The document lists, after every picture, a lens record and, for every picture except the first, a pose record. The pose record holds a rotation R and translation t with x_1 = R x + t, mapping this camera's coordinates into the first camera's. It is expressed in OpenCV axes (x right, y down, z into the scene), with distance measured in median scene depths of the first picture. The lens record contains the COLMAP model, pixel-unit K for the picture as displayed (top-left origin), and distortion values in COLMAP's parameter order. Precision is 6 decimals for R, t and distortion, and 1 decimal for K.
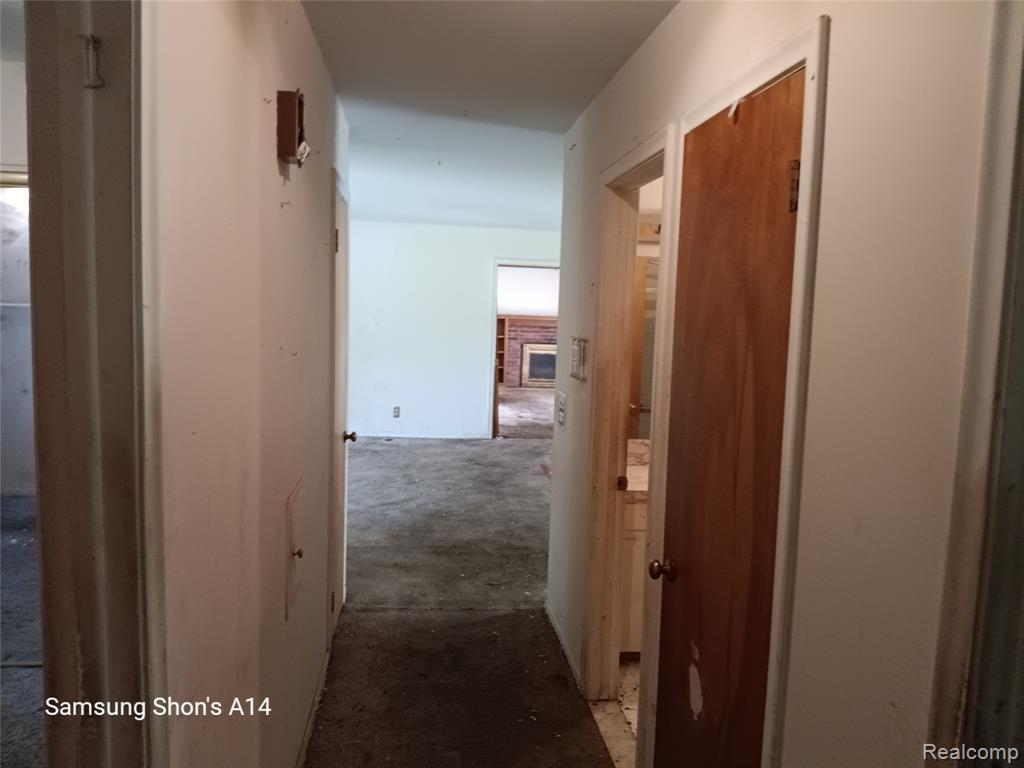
lens RADIAL K [[792.4, 0, 512.0], [0, 792.4, 384.0], [0, 0, 1]] dist [-0.003467, -0.003379]
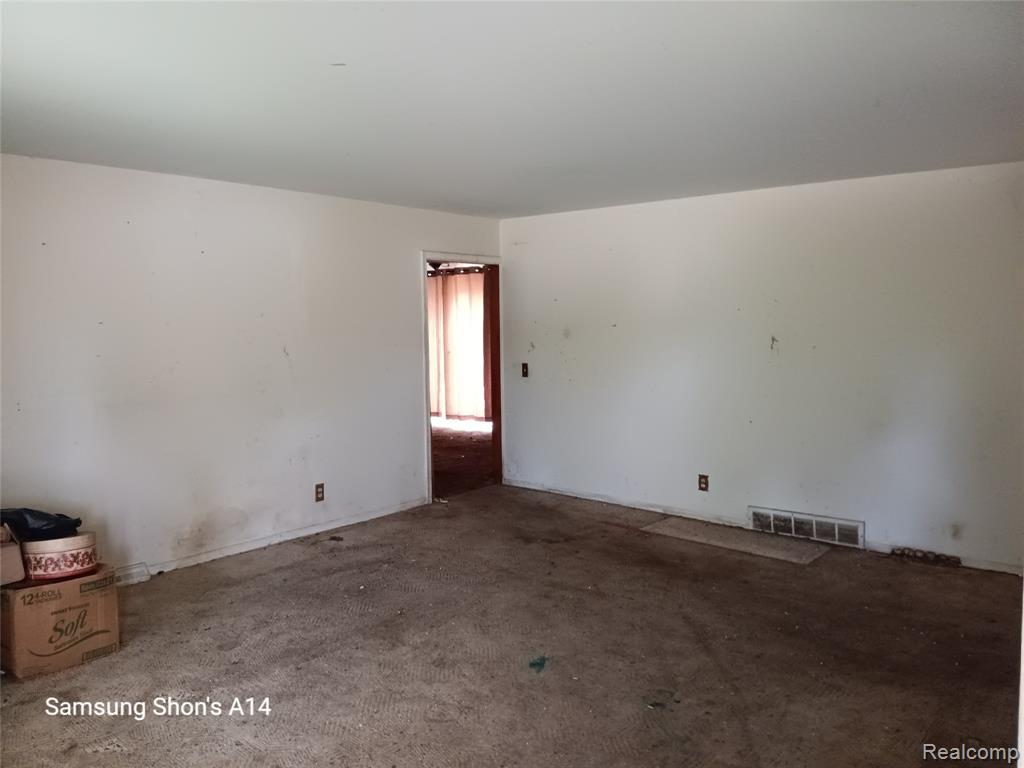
lens RADIAL K [[792.4, 0, 512.0], [0, 792.4, 384.0], [0, 0, 1]] dist [-0.003467, -0.003379]
pose [[0.746379, -0.088804, 0.659570, -0.653205], [0.104289, 0.994420, 0.015873, -0.065538], [-0.657299, 0.056939, 0.751476, 0.631846]]
